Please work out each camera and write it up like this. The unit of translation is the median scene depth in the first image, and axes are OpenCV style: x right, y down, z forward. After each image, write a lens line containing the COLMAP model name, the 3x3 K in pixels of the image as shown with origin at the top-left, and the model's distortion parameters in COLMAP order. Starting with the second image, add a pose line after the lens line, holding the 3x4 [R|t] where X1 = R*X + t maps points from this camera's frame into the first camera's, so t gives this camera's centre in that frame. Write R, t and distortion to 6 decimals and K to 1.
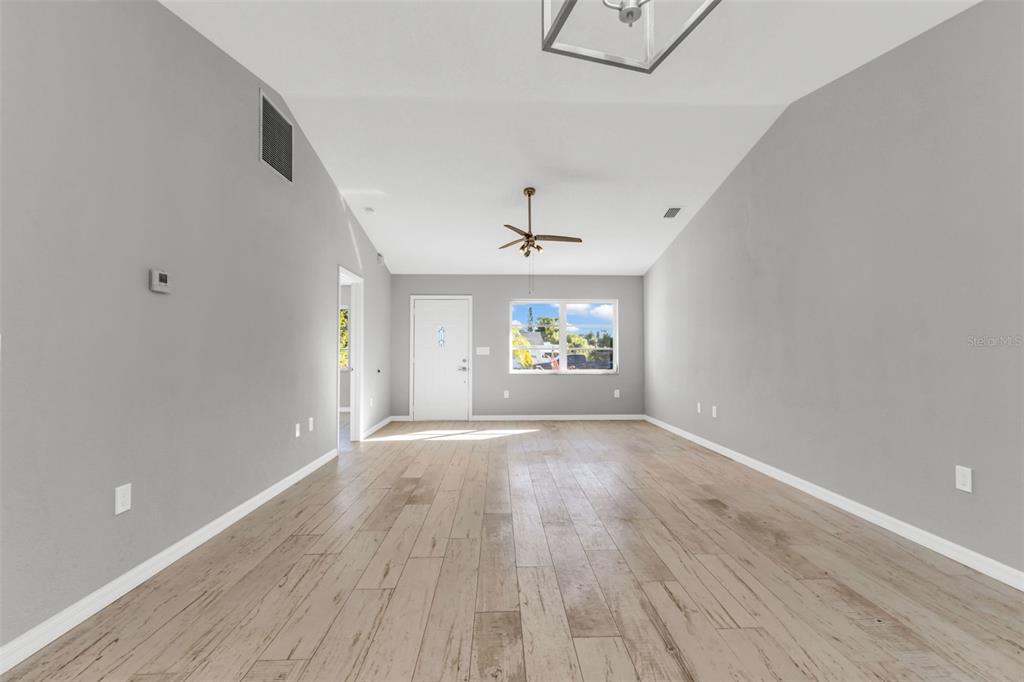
lens RADIAL K [[453.7, 0, 507.2], [0, 453.7, 338.4], [0, 0, 1]] dist [0.005522, -0.000135]
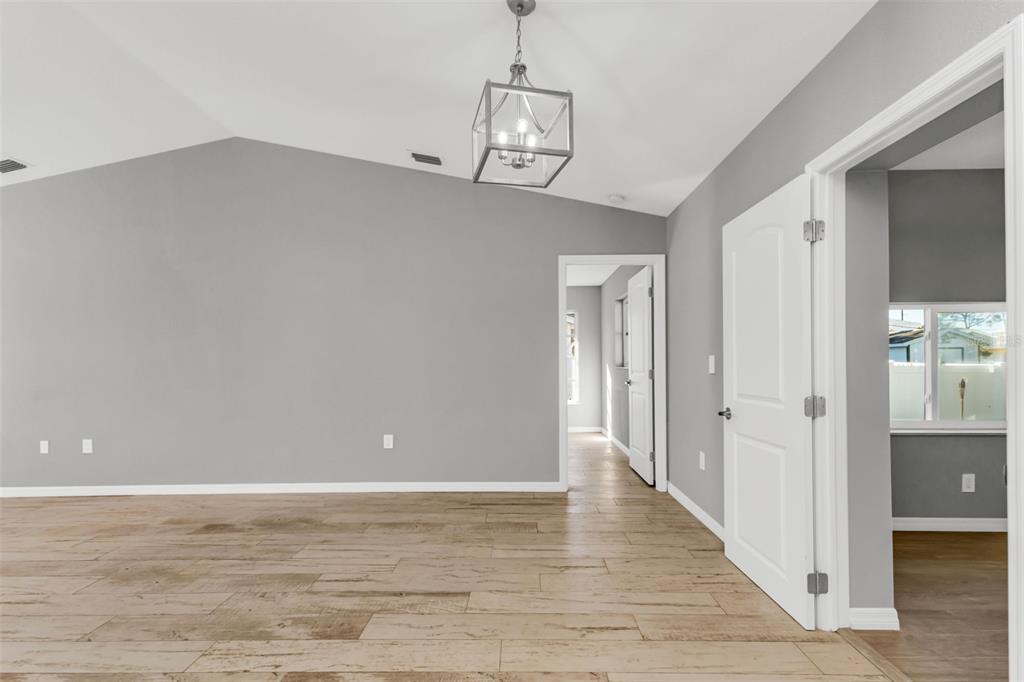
lens RADIAL K [[453.7, 0, 526.3], [0, 453.7, 370.3], [0, 0, 1]] dist [0.005522, -0.000135]
pose [[0.030724, -0.015317, 0.999411, -0.487397], [-0.016606, 0.999737, 0.015832, 0.003098], [-0.999390, -0.017083, 0.030462, 0.317454]]
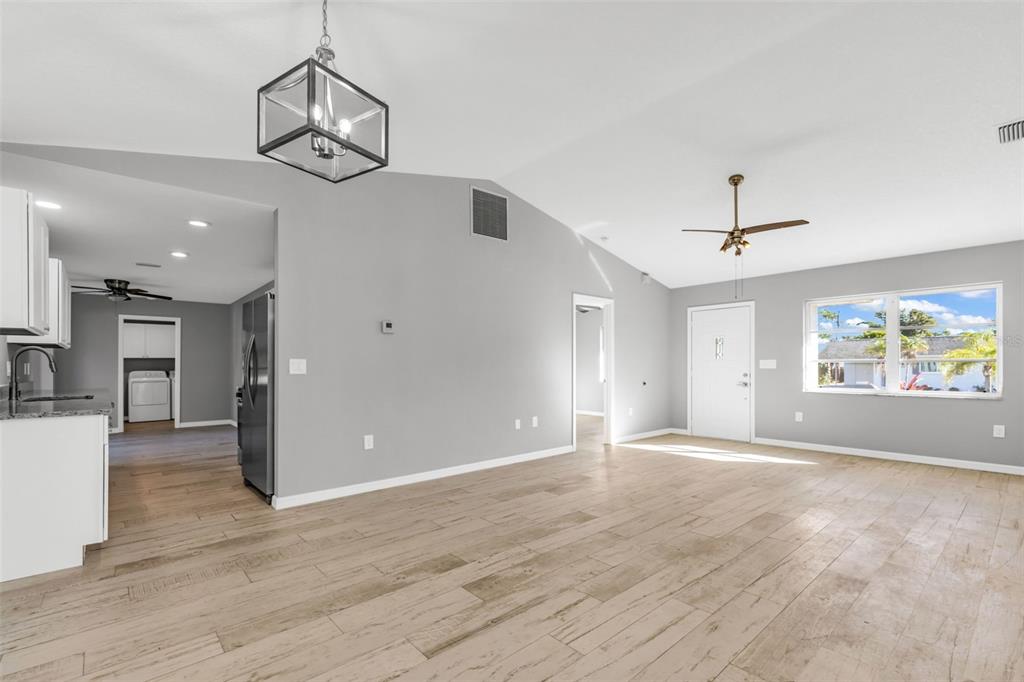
lens RADIAL K [[453.7, 0, 508.0], [0, 453.7, 364.1], [0, 0, 1]] dist [0.005522, -0.000135]
pose [[0.634236, -0.002895, -0.773134, 0.671397], [0.024855, 0.999552, 0.016647, 0.001910], [0.772740, -0.029775, 0.634024, 0.162427]]
